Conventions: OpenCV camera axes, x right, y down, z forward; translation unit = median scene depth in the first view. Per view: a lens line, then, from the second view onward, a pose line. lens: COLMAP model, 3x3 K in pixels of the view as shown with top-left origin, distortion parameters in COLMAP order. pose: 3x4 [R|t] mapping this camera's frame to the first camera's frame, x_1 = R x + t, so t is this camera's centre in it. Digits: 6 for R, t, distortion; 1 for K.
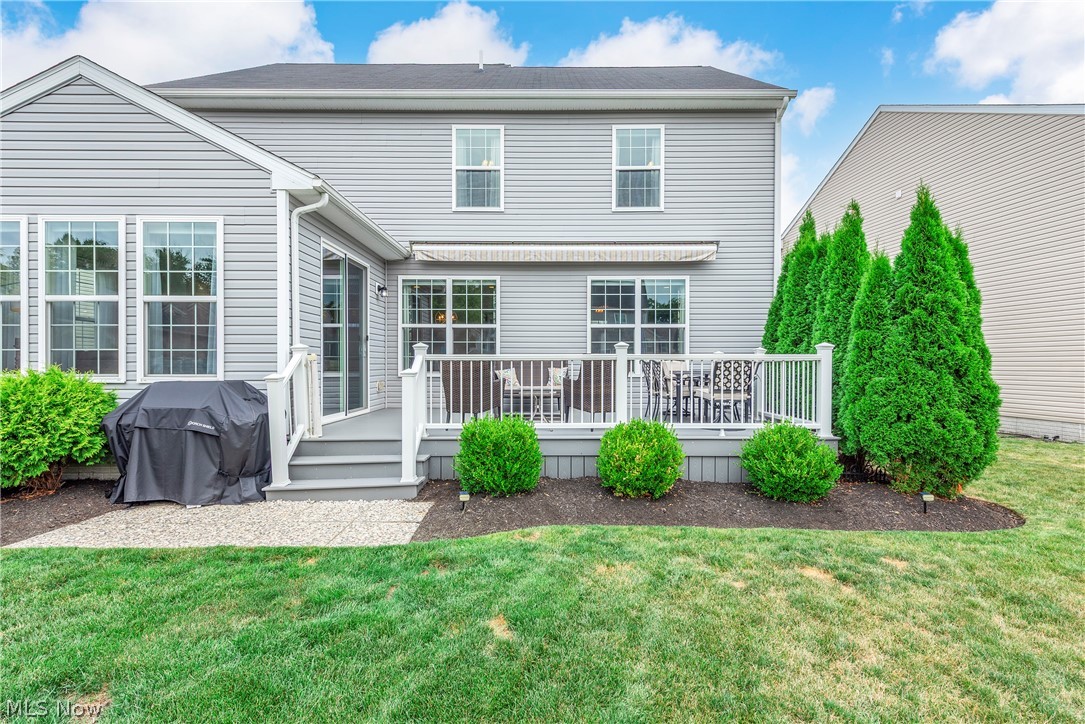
lens RADIAL K [[519.2, 0, 542.5], [0, 519.2, 362.0], [0, 0, 1]] dist [0.014024, -0.000001]
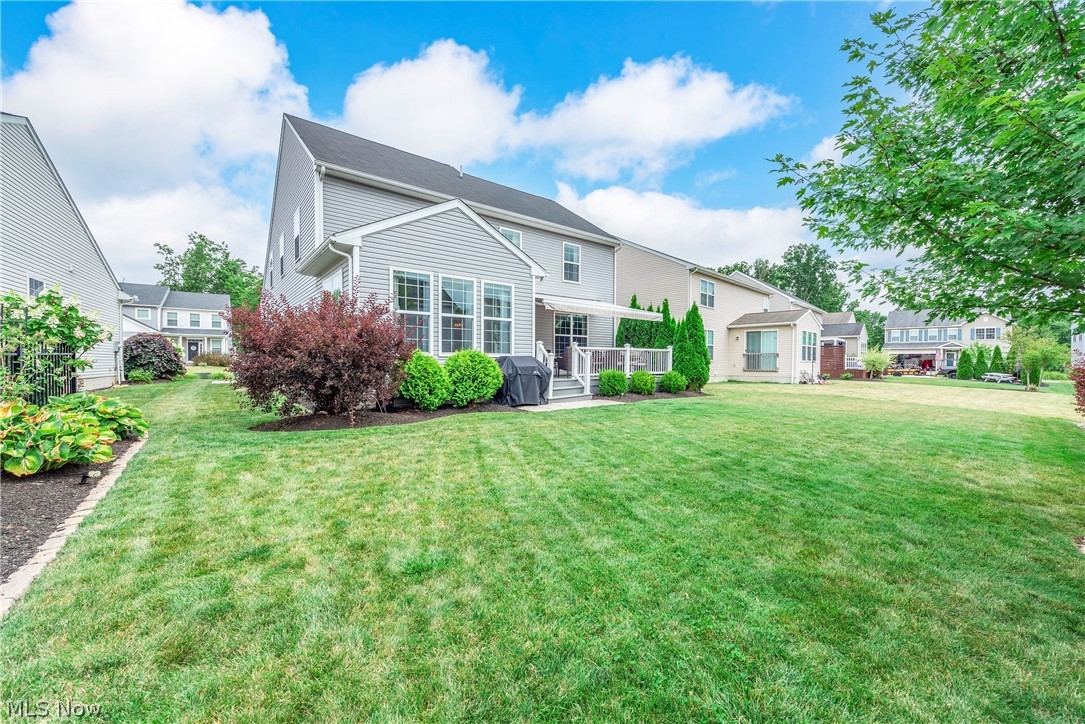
lens RADIAL K [[430.4, 0, 543.1], [0, 430.4, 368.3], [0, 0, 1]] dist [-0.000359, -0.000261]
pose [[0.784000, -0.007903, 0.620710, -1.672826], [-0.004396, 0.999823, 0.018282, 0.053308], [-0.620745, -0.017062, 0.783827, -0.545036]]
